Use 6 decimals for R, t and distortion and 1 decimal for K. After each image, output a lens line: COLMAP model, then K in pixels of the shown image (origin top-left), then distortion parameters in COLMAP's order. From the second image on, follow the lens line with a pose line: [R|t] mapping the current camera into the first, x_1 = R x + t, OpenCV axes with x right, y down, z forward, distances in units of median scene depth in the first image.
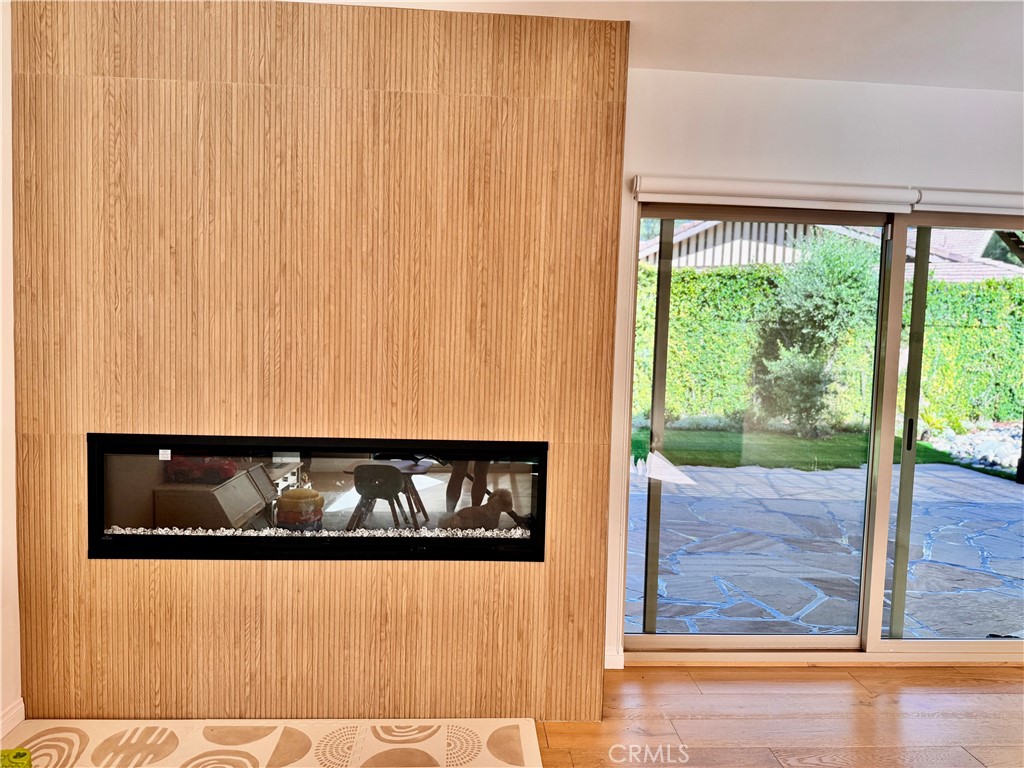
lens RADIAL K [[713.2, 0, 508.0], [0, 713.2, 383.0], [0, 0, 1]] dist [0.133970, -0.216649]
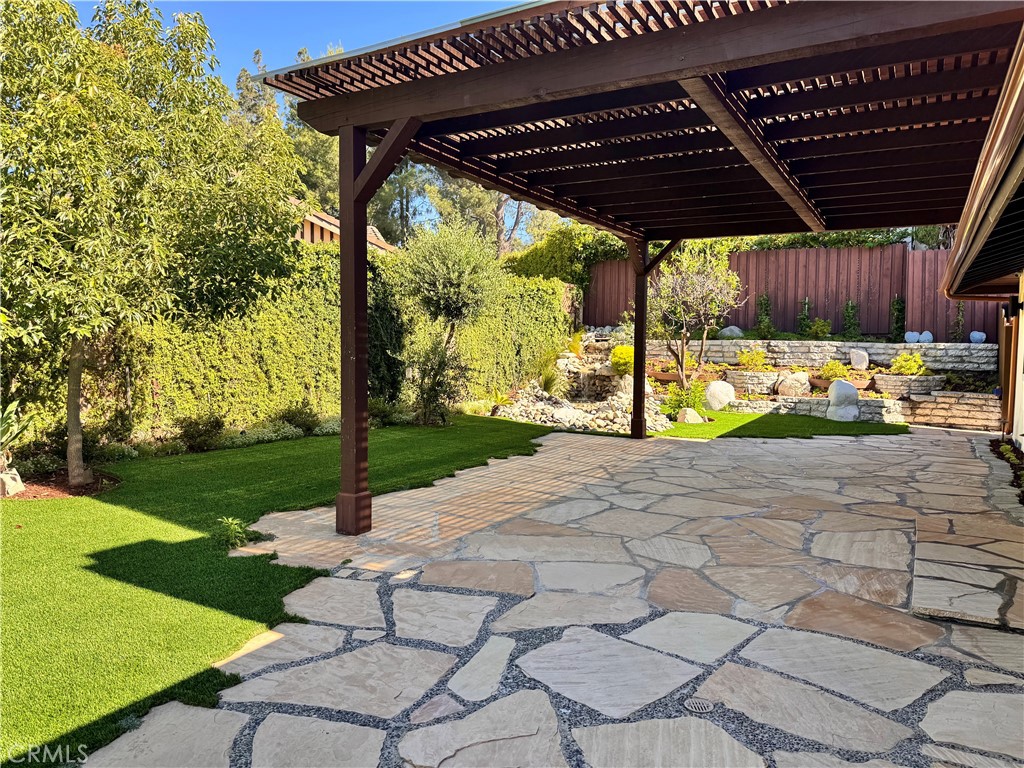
lens RADIAL K [[713.2, 0, 508.0], [0, 713.2, 383.0], [0, 0, 1]] dist [0.133970, -0.216649]
pose [[0.558497, -0.073291, 0.826262, -0.313413], [0.059464, 0.997064, 0.048249, -0.021212], [-0.827372, 0.022186, 0.561216, 0.330751]]
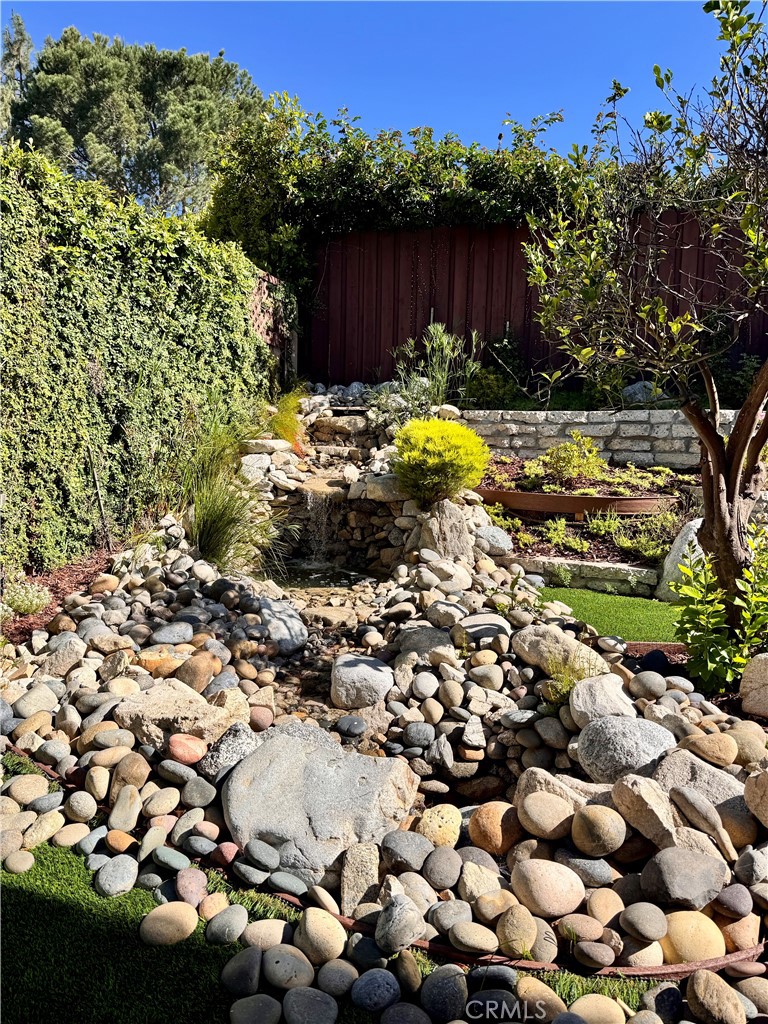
lens RADIAL K [[713.2, 0, 384.0], [0, 713.2, 512.0], [0, 0, 1]] dist [0.133970, -0.216649]
pose [[0.319584, -0.112889, 0.940809, 0.358564], [0.050509, 0.993496, 0.102053, -0.003610], [-0.946211, 0.014905, 0.323207, 0.723159]]
